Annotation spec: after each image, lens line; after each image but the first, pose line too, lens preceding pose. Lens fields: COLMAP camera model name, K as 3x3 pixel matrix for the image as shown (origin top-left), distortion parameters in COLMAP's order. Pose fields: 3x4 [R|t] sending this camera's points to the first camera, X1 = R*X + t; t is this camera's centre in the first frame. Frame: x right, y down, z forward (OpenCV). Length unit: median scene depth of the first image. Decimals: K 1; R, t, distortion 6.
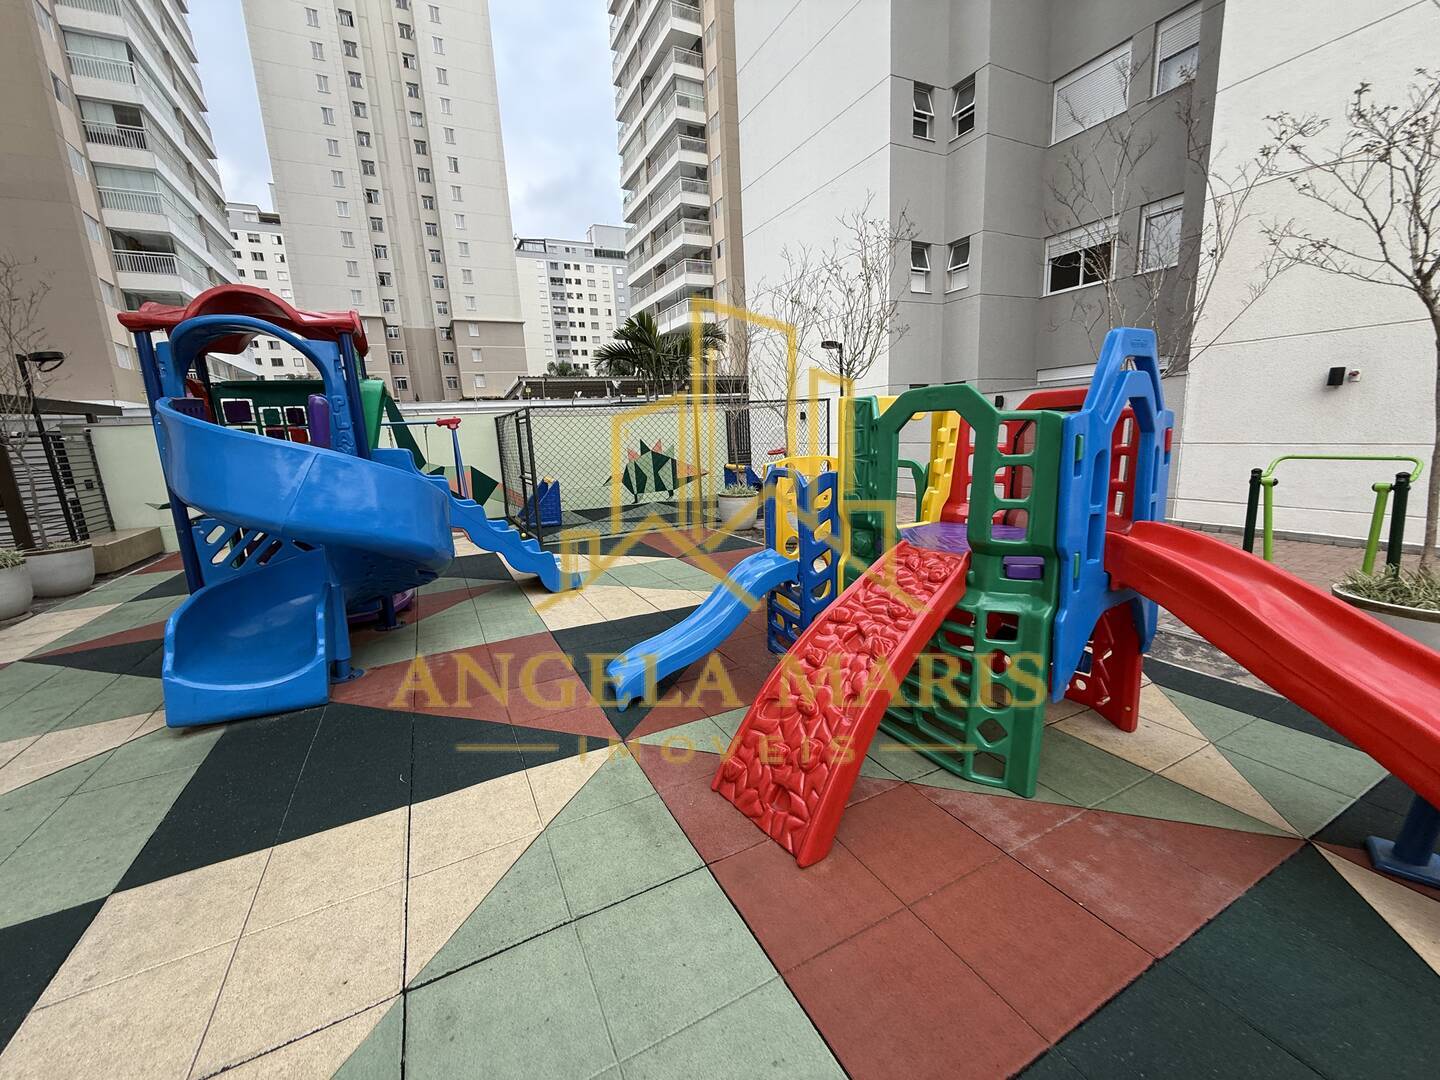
lens RADIAL K [[571.8, 0, 716.3], [0, 571.8, 539.9], [0, 0, 1]] dist [-0.001561, -0.000363]
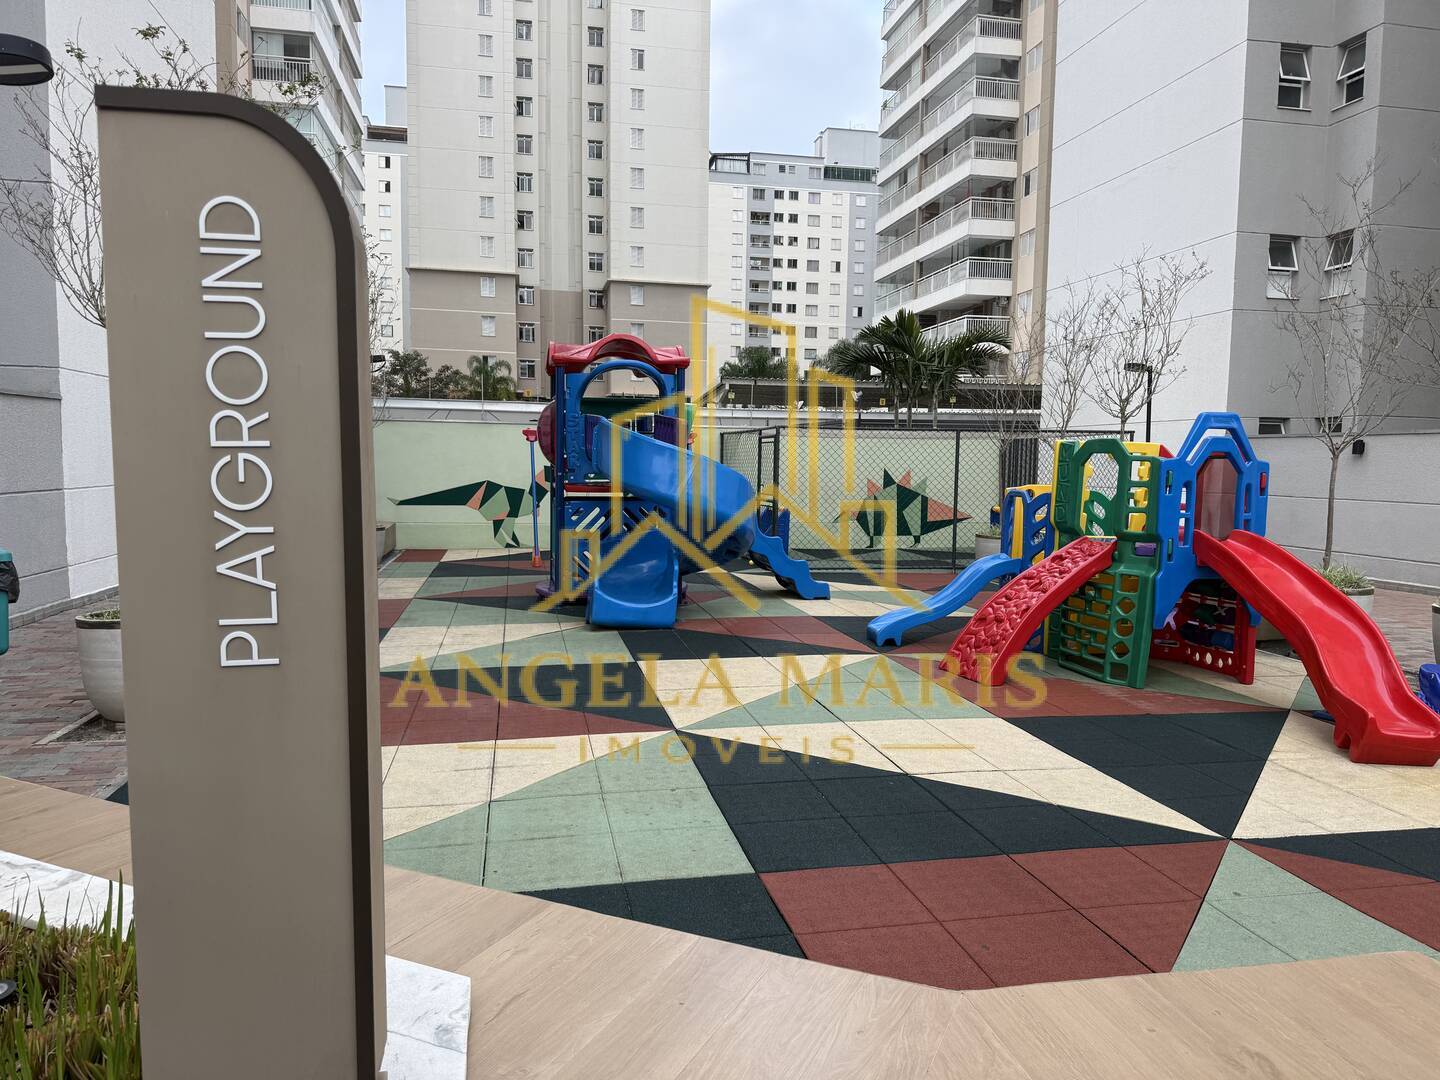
lens RADIAL K [[1013.9, 0, 722.5], [0, 1013.9, 564.3], [0, 0, 1]] dist [0.091760, -0.164245]
pose [[0.962666, 0.088241, -0.255906, 0.007287], [-0.109973, 0.991333, -0.071864, 0.025894], [0.247347, 0.097323, 0.964027, -0.127173]]
